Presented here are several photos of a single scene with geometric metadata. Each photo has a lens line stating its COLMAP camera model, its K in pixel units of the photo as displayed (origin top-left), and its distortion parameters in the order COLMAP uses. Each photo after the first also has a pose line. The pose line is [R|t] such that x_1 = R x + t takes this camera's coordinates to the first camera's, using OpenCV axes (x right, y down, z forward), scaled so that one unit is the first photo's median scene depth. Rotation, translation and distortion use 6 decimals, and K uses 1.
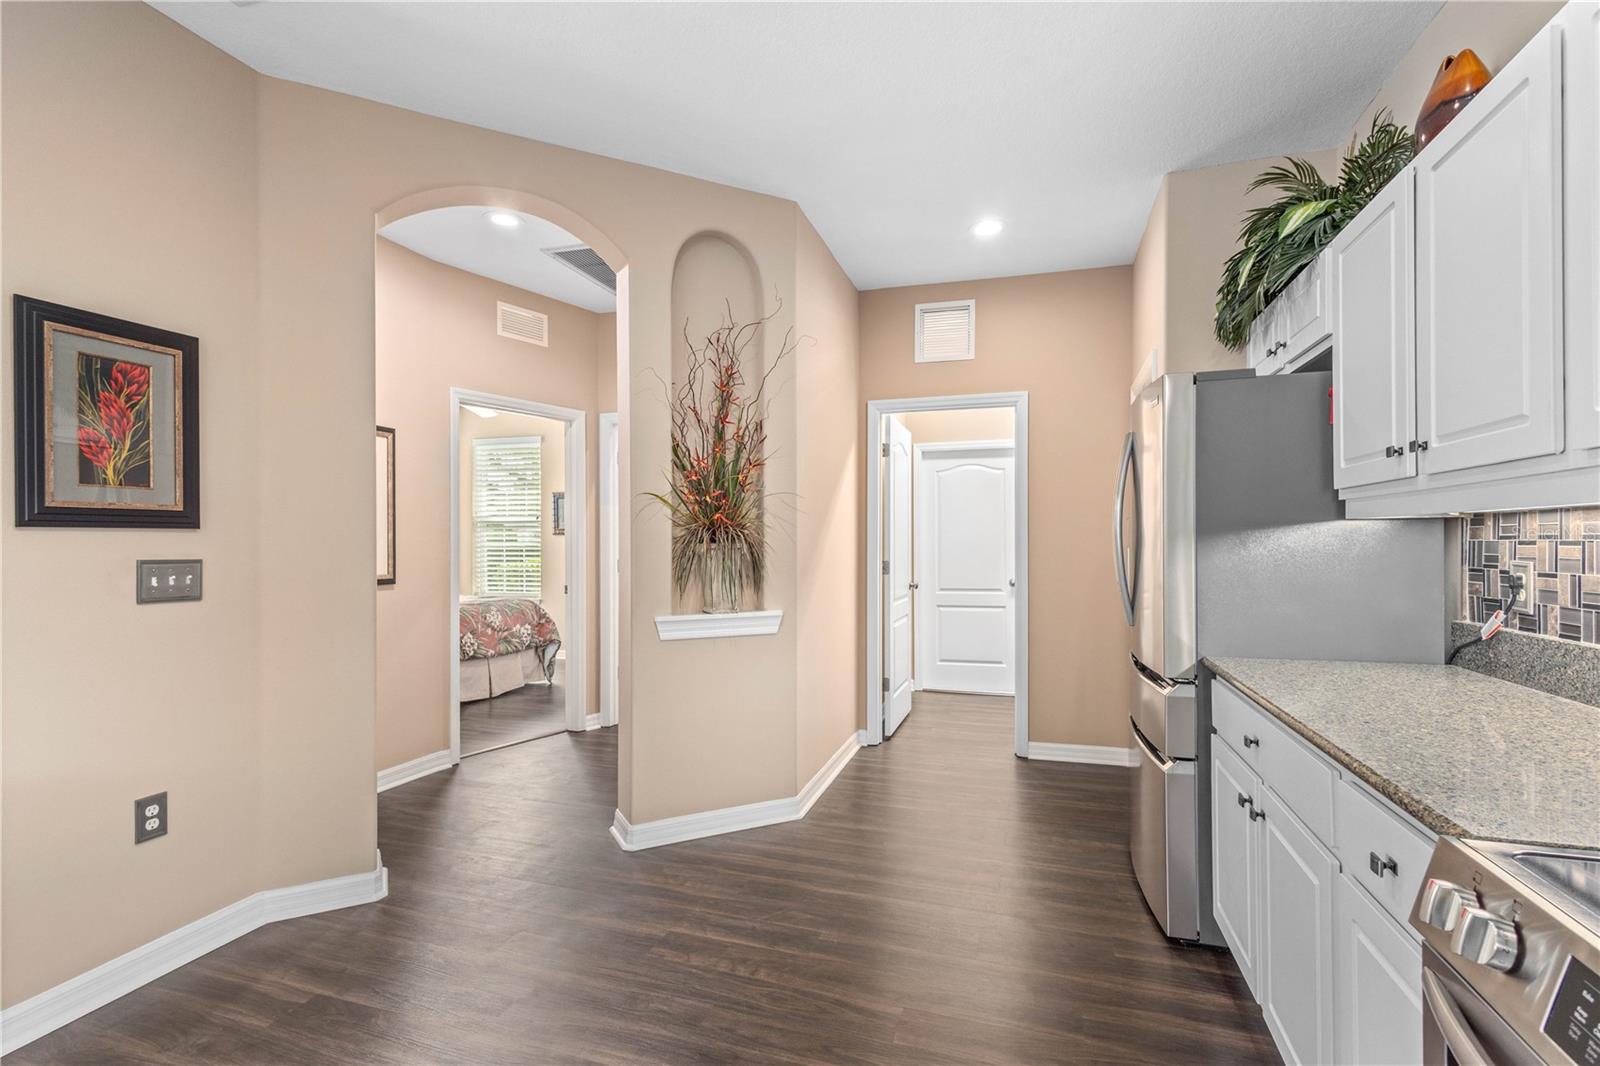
lens RADIAL K [[744.7, 0, 802.0], [0, 744.7, 535.5], [0, 0, 1]] dist [0.013362, -0.001577]
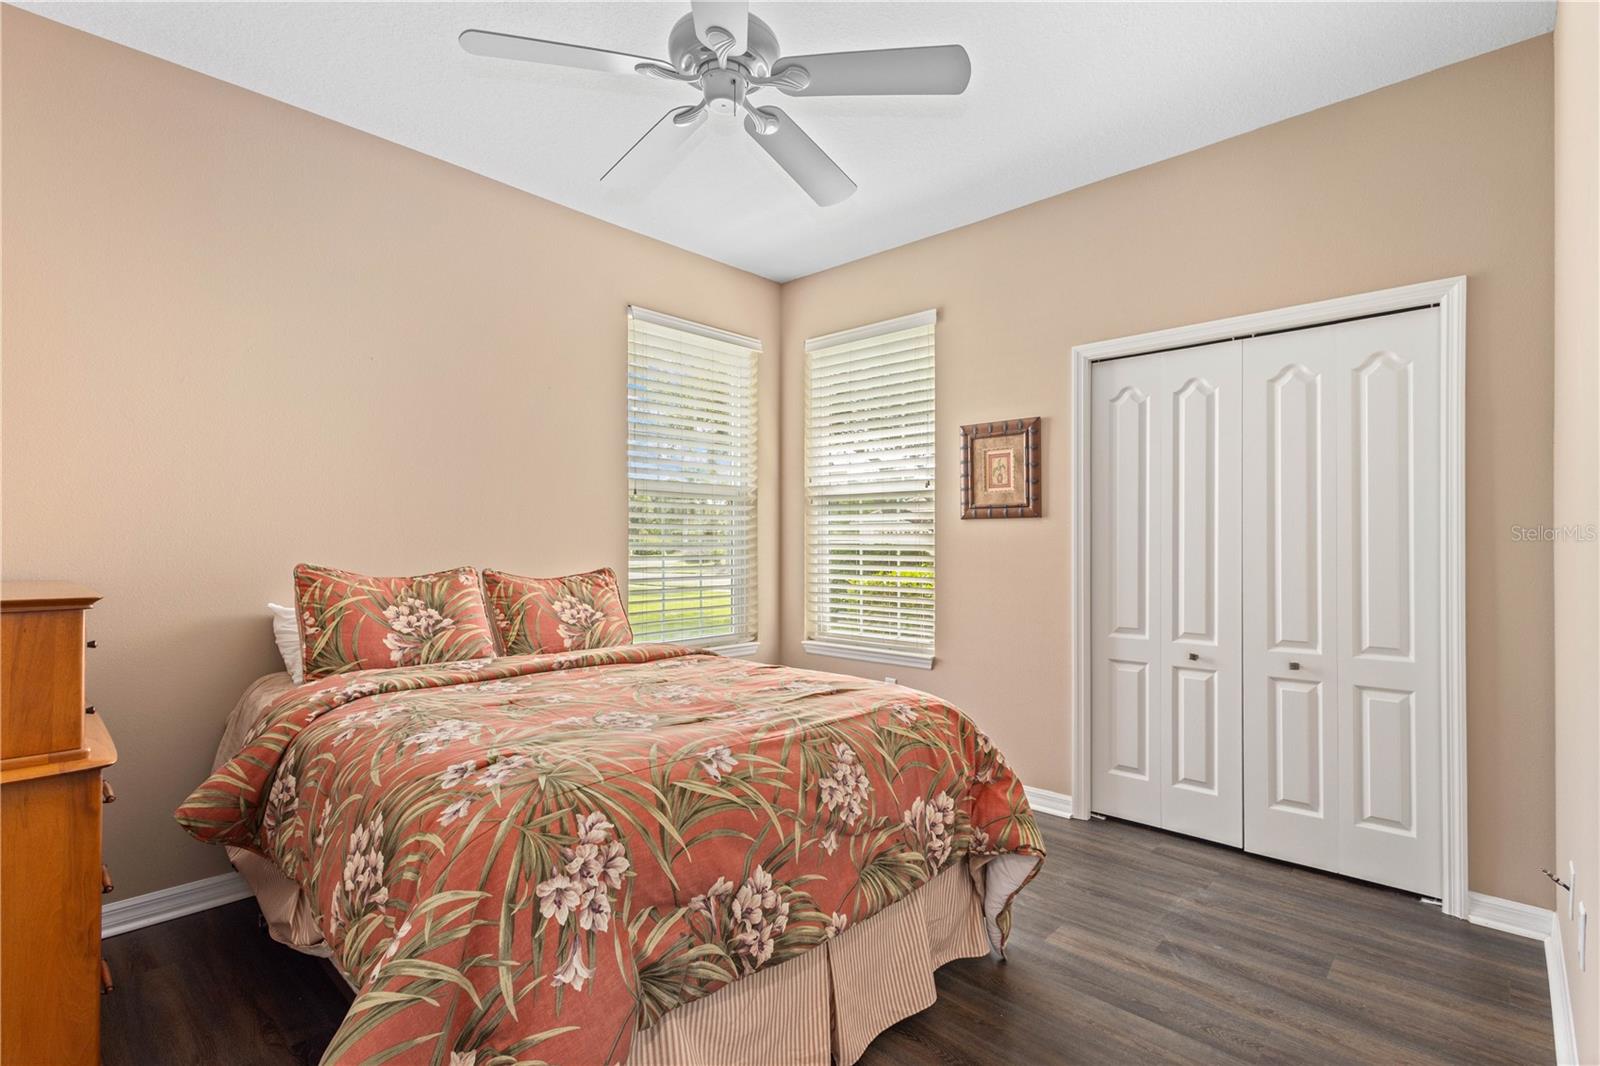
lens RADIAL K [[744.7, 0, 802.0], [0, 744.7, 535.5], [0, 0, 1]] dist [0.013362, -0.001577]
pose [[0.904121, 0.001361, -0.427274, -0.283099], [-0.001685, 0.999999, -0.000382, 0.011692], [0.427273, 0.001065, 0.904122, 0.679748]]
